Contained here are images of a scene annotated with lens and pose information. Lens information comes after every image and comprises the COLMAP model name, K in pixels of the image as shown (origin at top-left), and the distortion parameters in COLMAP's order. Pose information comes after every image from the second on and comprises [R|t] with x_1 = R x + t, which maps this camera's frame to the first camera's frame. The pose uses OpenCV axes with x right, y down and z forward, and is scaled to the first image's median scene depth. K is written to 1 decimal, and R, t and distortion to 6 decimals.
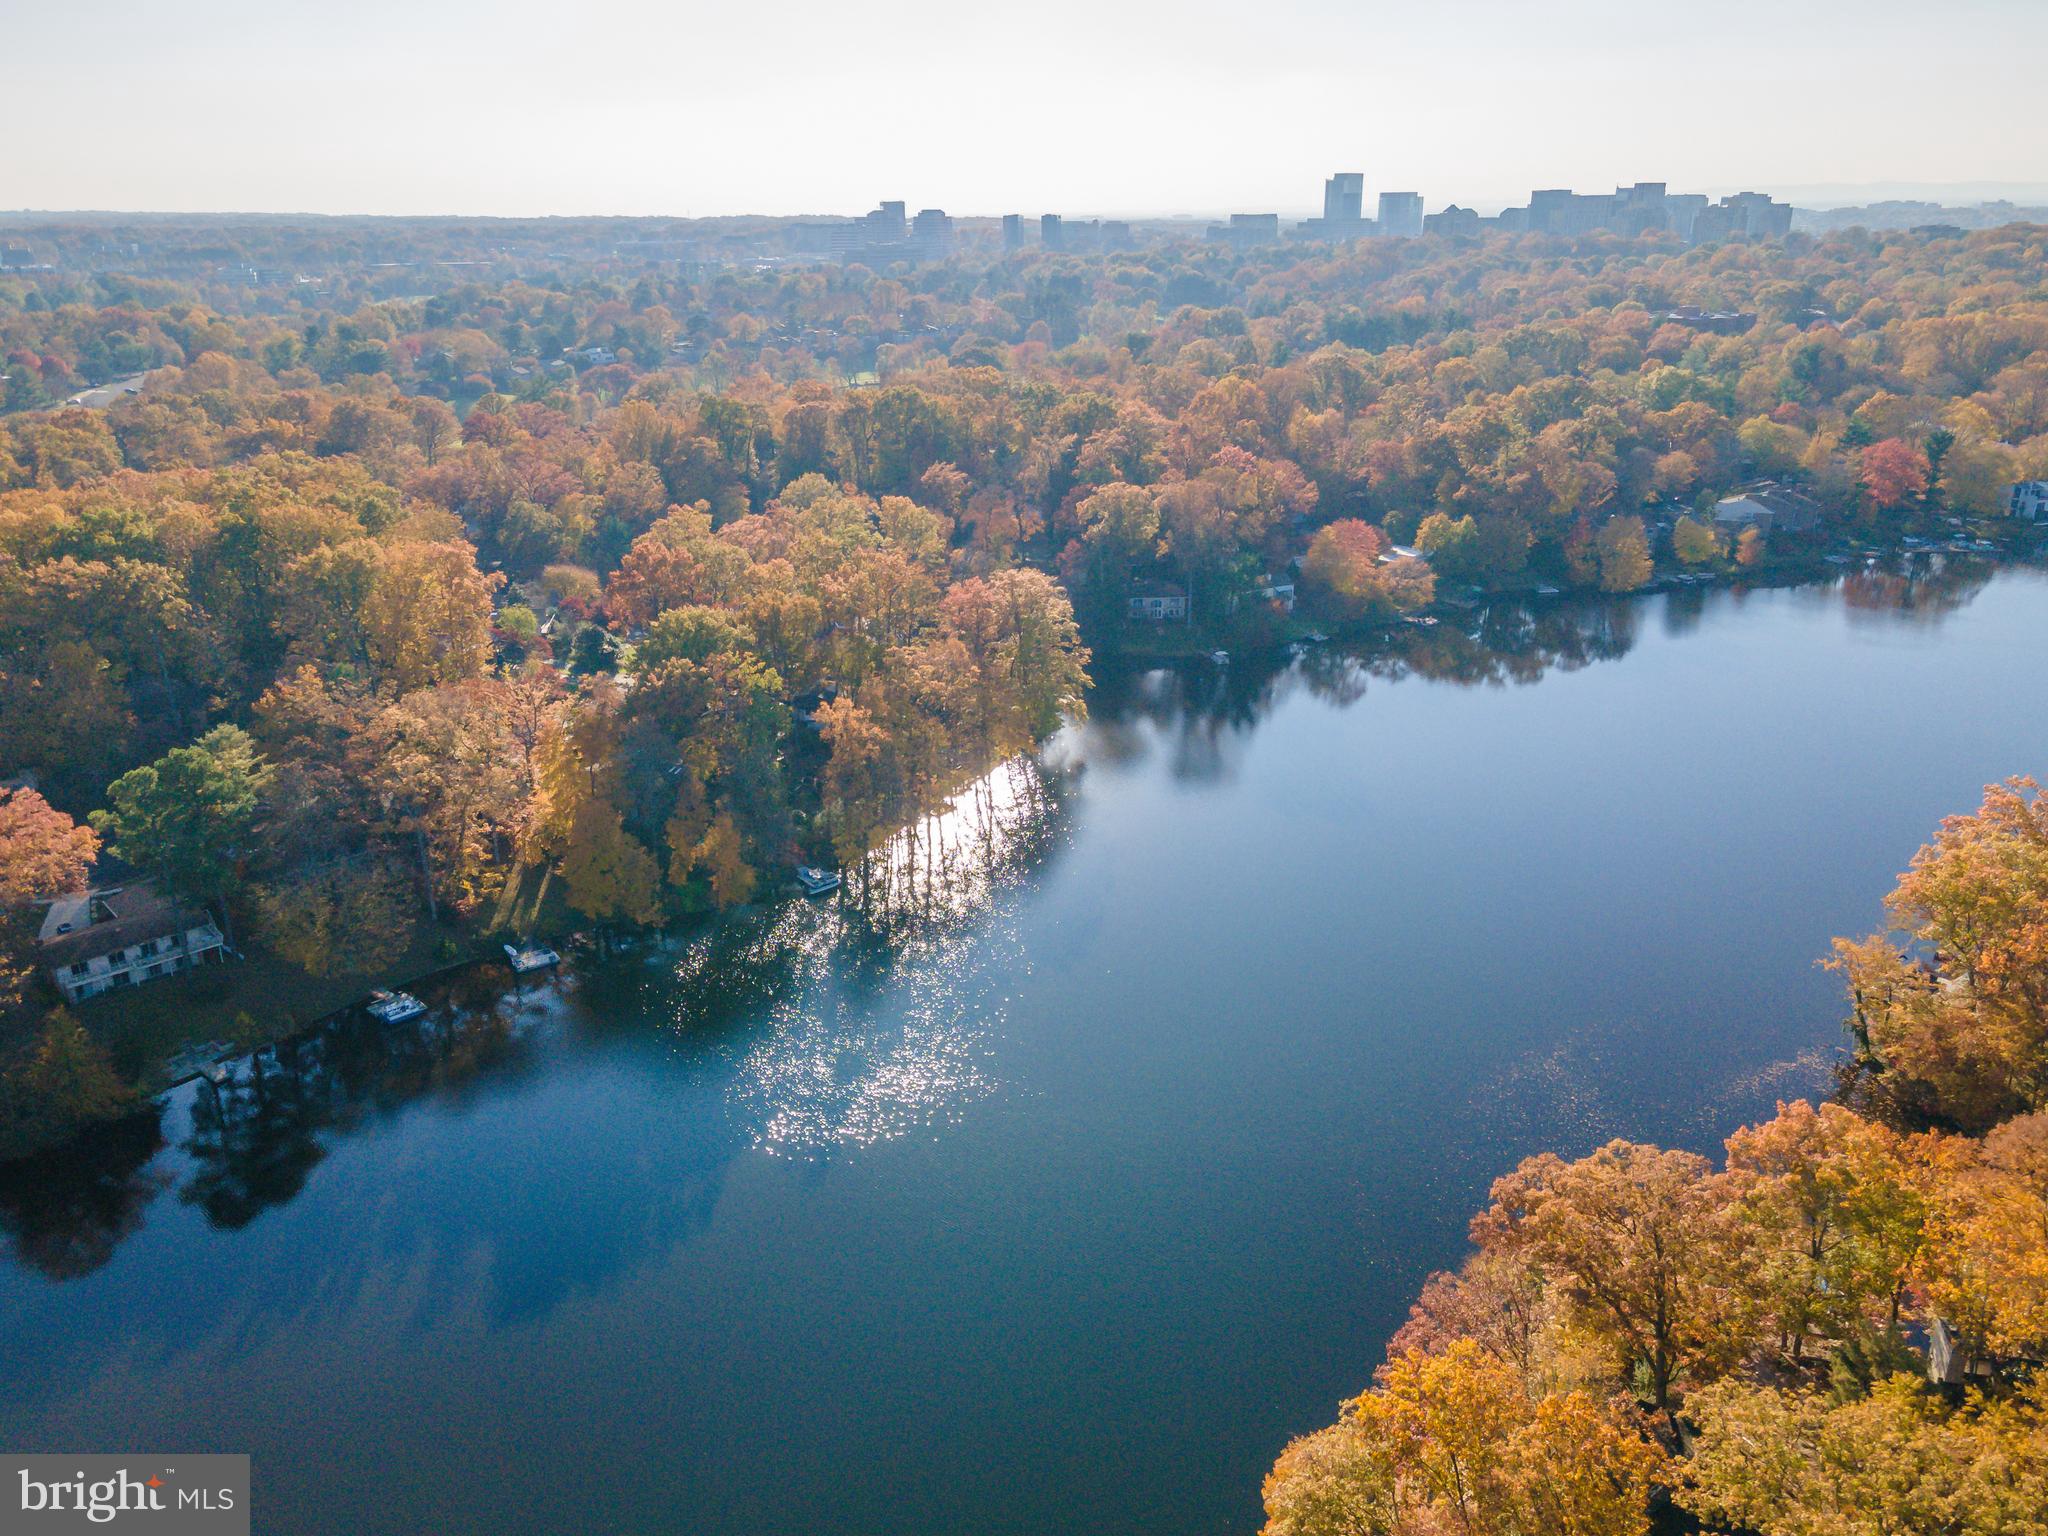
lens RADIAL K [[1509.4, 0, 1057.8], [0, 1509.4, 763.0], [0, 0, 1]] dist [0.003055, 0.042459]
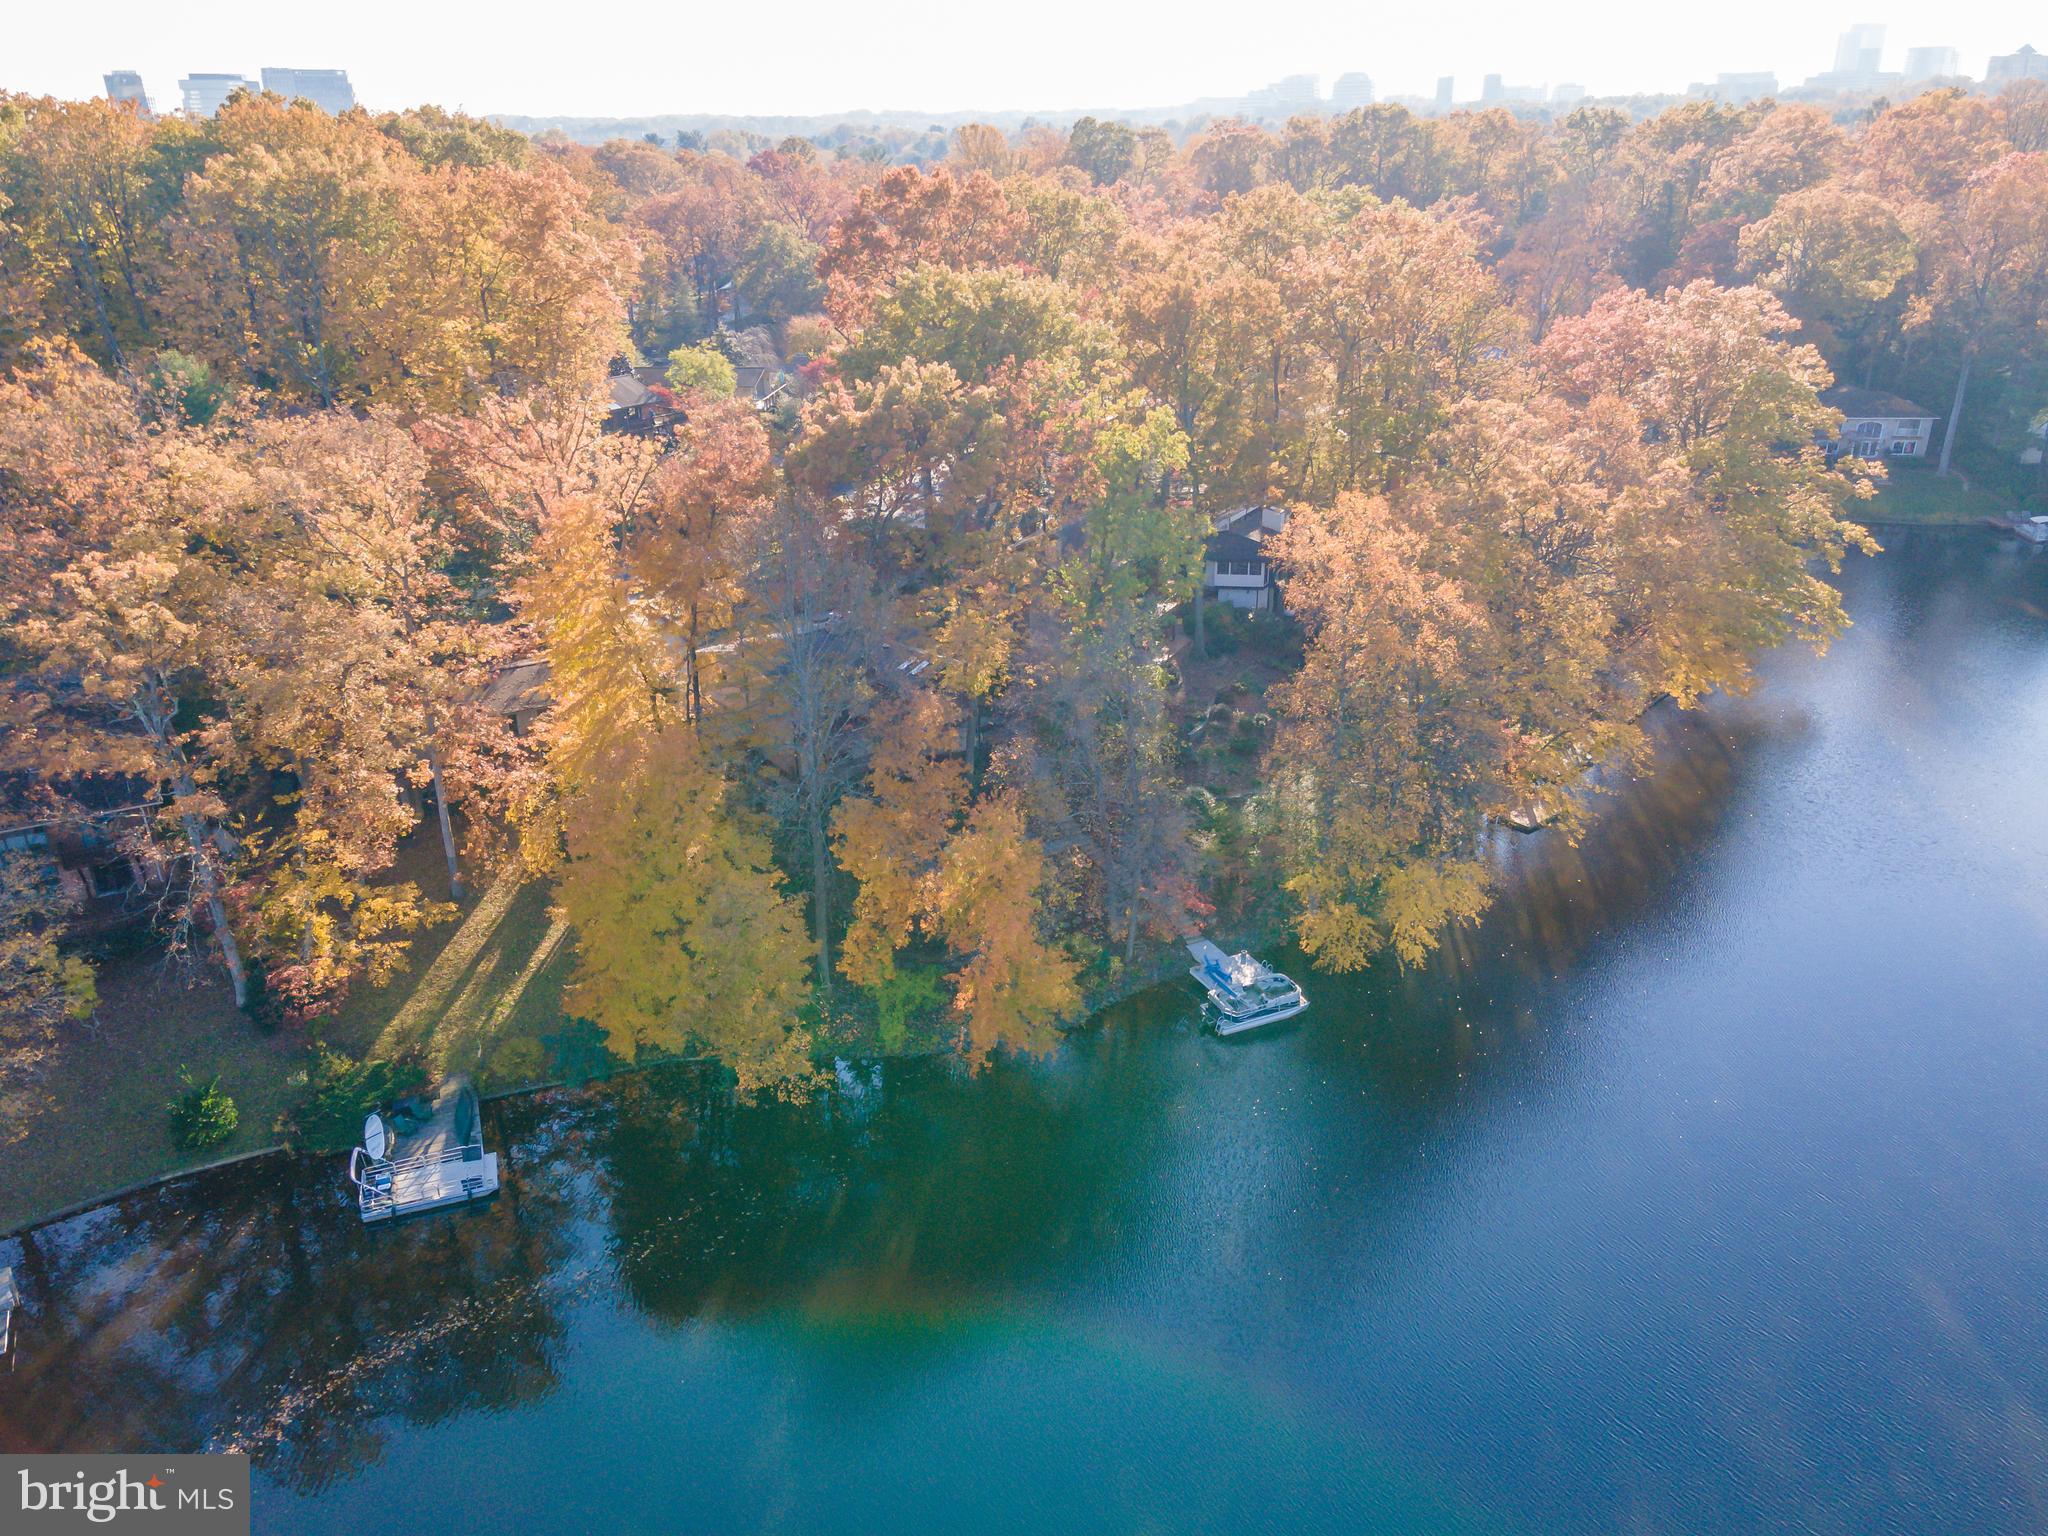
lens RADIAL K [[1509.4, 0, 1057.8], [0, 1509.4, 763.0], [0, 0, 1]] dist [0.003055, 0.042459]
pose [[0.969650, 0.089471, -0.227540, -0.125213], [-0.078098, 0.995227, 0.058522, 0.004082], [0.231690, -0.038975, 0.972009, 0.638775]]
